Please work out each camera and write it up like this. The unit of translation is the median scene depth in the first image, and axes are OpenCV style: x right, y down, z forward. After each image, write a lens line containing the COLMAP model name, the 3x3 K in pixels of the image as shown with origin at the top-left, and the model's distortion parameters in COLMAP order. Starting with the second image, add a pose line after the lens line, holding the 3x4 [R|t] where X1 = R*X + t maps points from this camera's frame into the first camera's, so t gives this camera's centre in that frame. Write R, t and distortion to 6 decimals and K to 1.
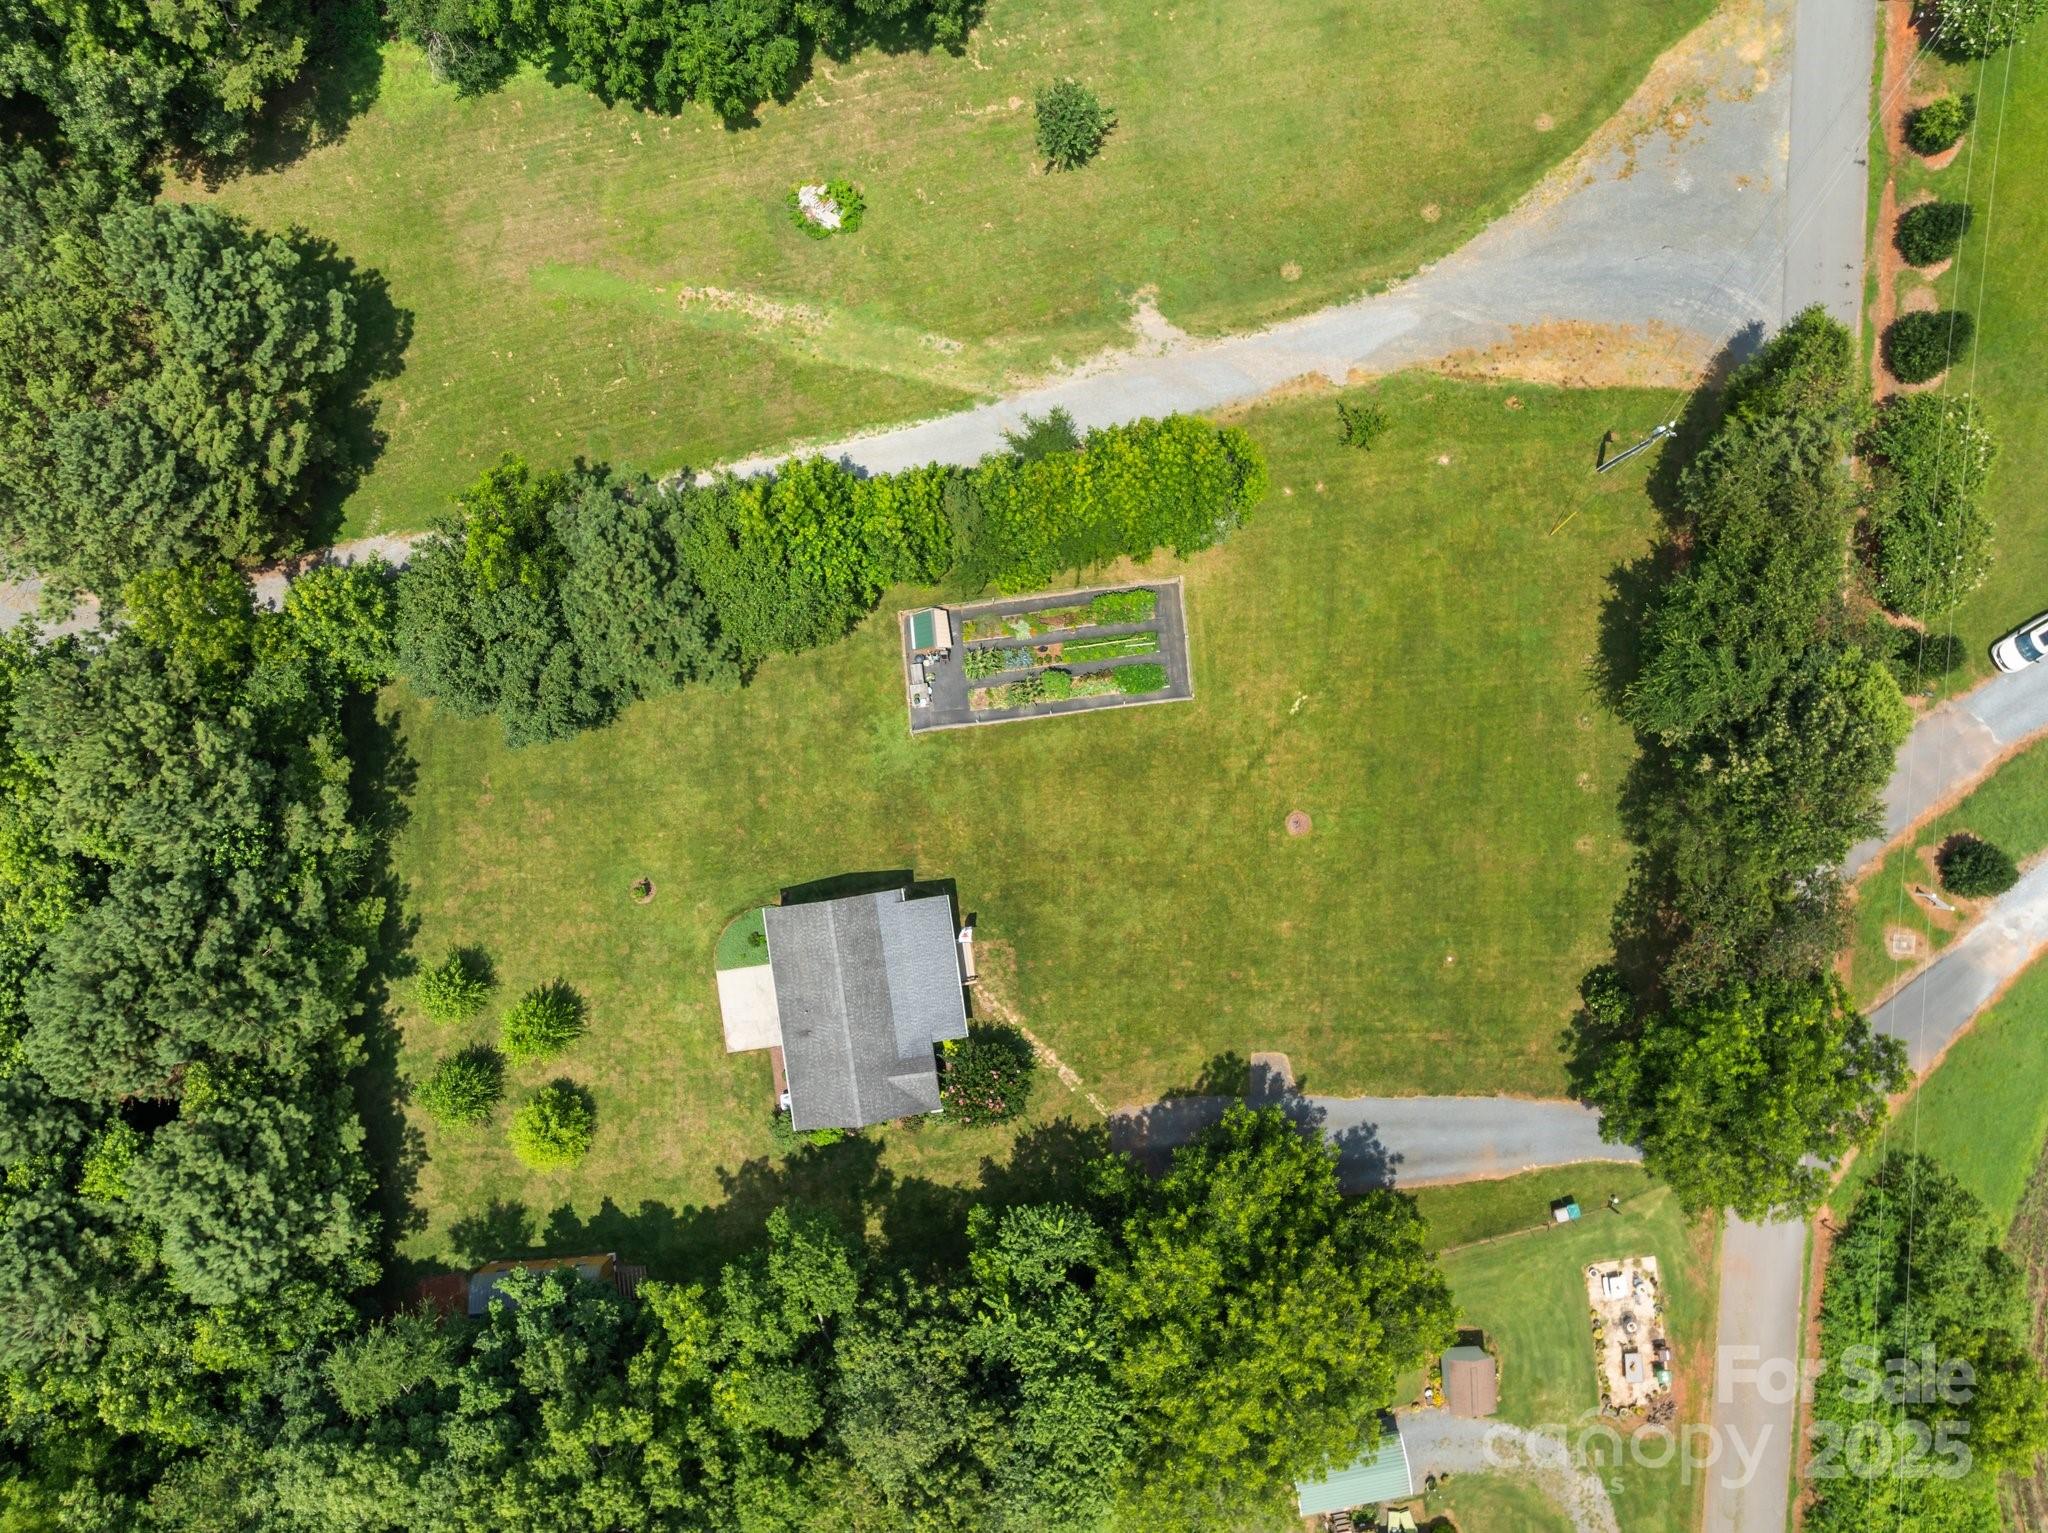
lens RADIAL K [[1444.6, 0, 1019.4], [0, 1444.6, 770.0], [0, 0, 1]] dist [-0.043055, 0.006648]
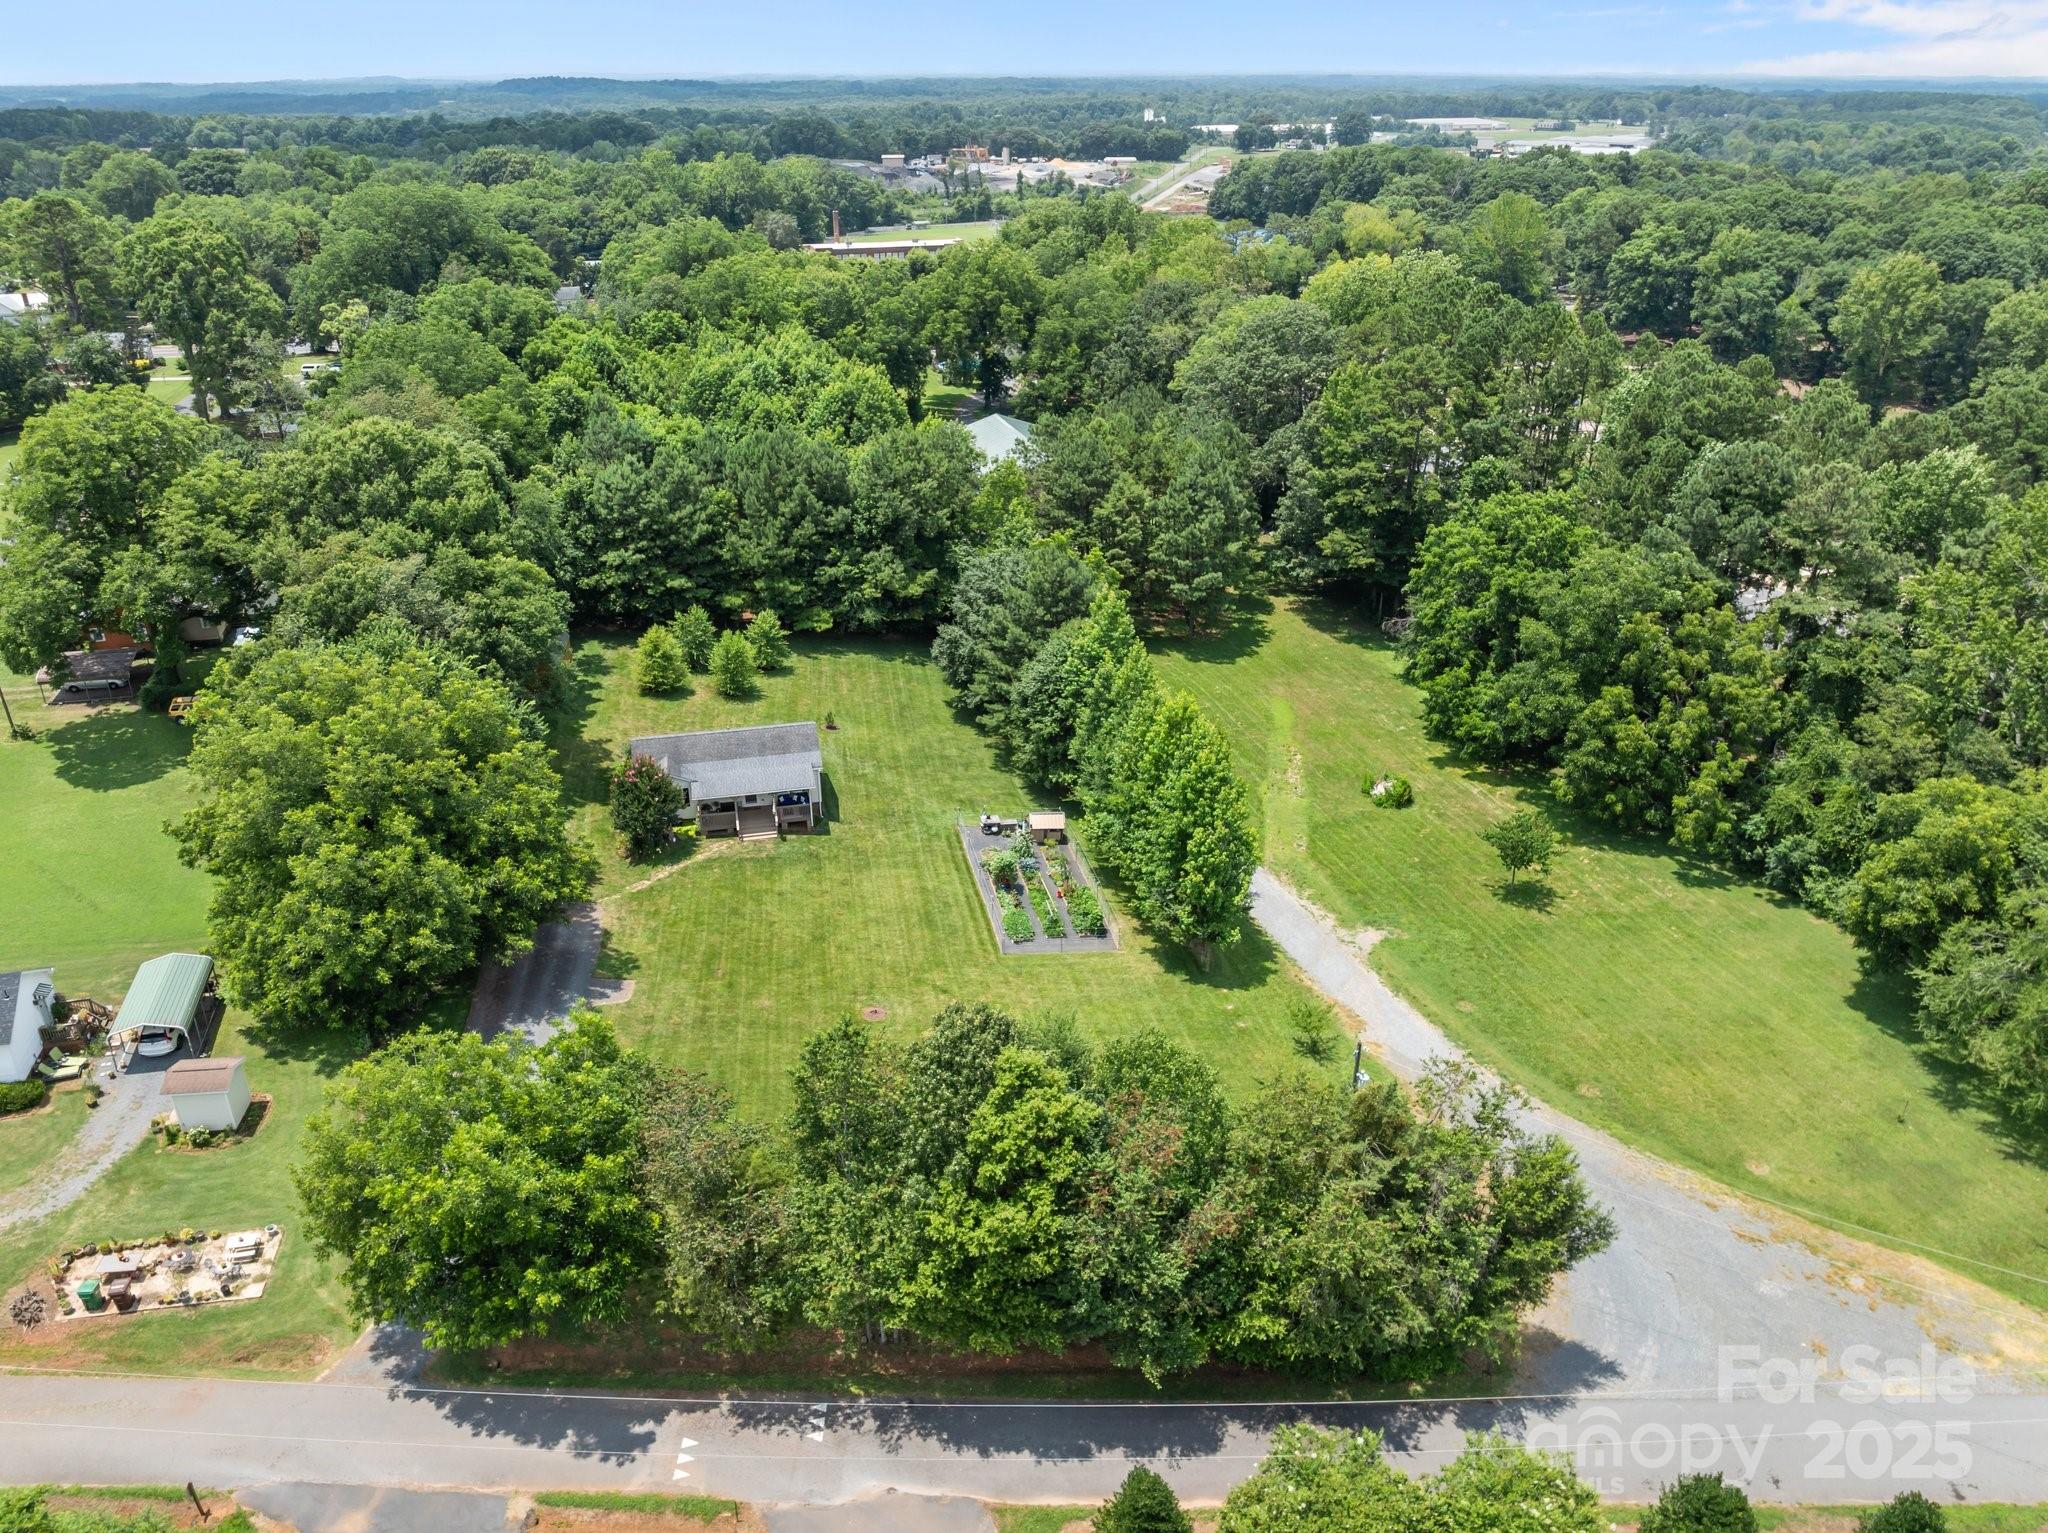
lens RADIAL K [[1444.6, 0, 1019.4], [0, 1444.6, 770.0], [0, 0, 1]] dist [-0.043055, 0.006648]
pose [[0.076518, 0.449375, -0.890060, 0.969574], [-0.996771, 0.056270, -0.057282, -0.012108], [0.024343, 0.891569, 0.452229, 0.445746]]
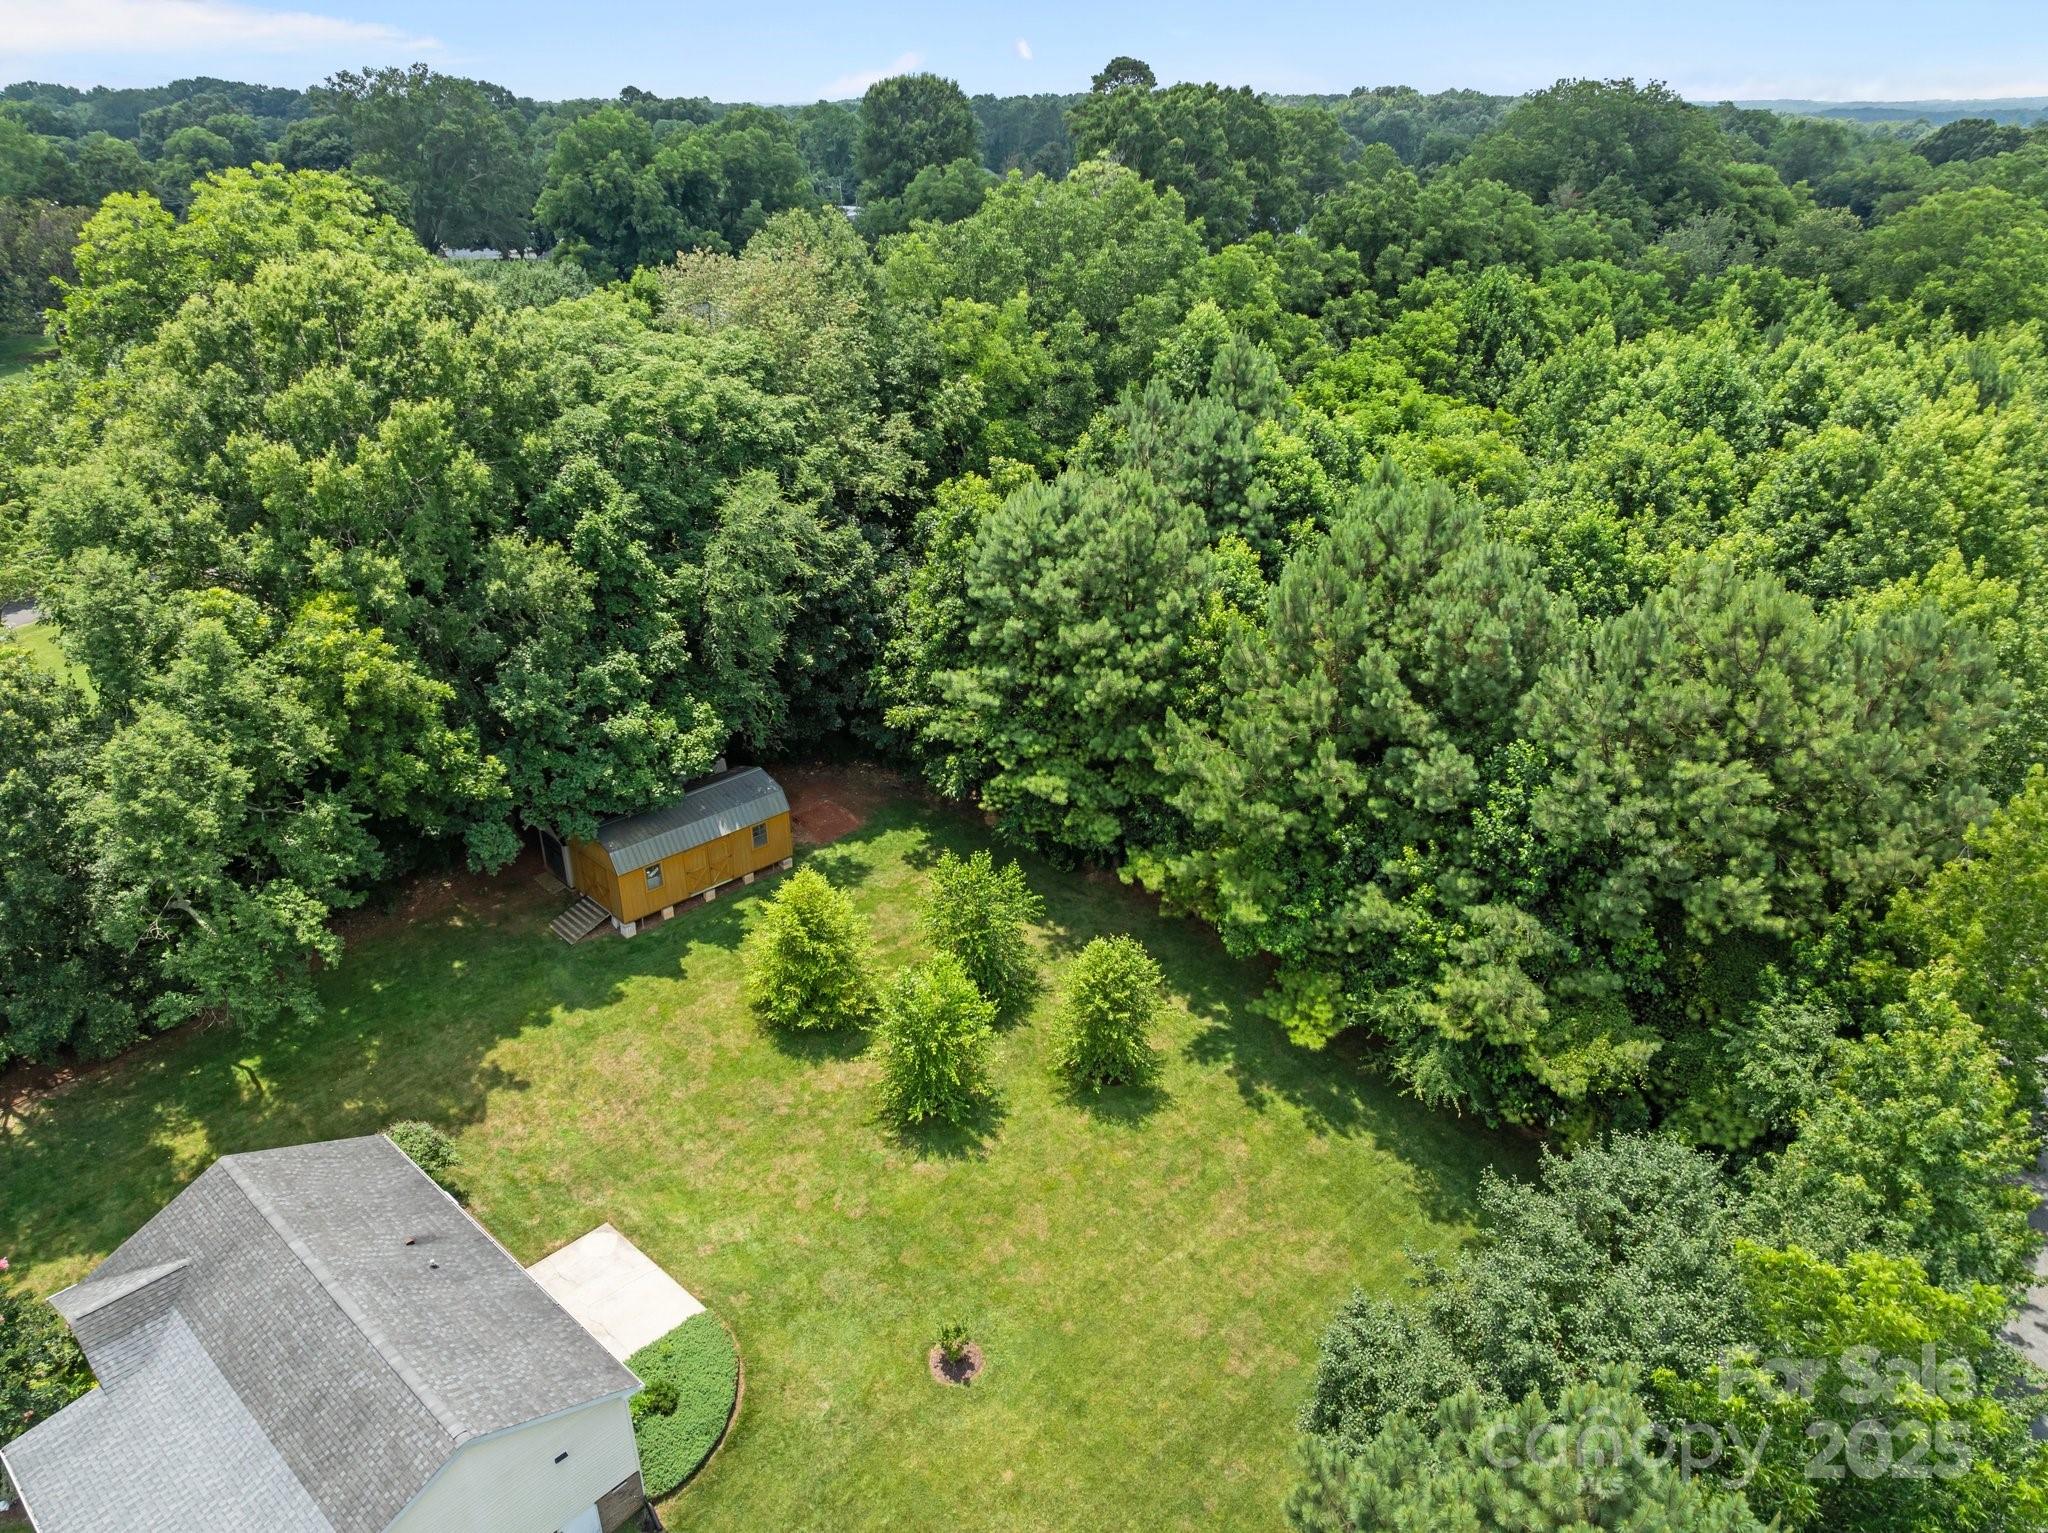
lens RADIAL K [[1453.2, 0, 1016.3], [0, 1453.2, 739.5], [0, 0, 1]] dist [-0.008578, 0.001290]
pose [[-0.775574, 0.271373, -0.569949, -0.075651], [-0.630655, -0.293686, 0.718347, -0.193246], [0.027554, 0.916573, 0.398918, 0.660824]]
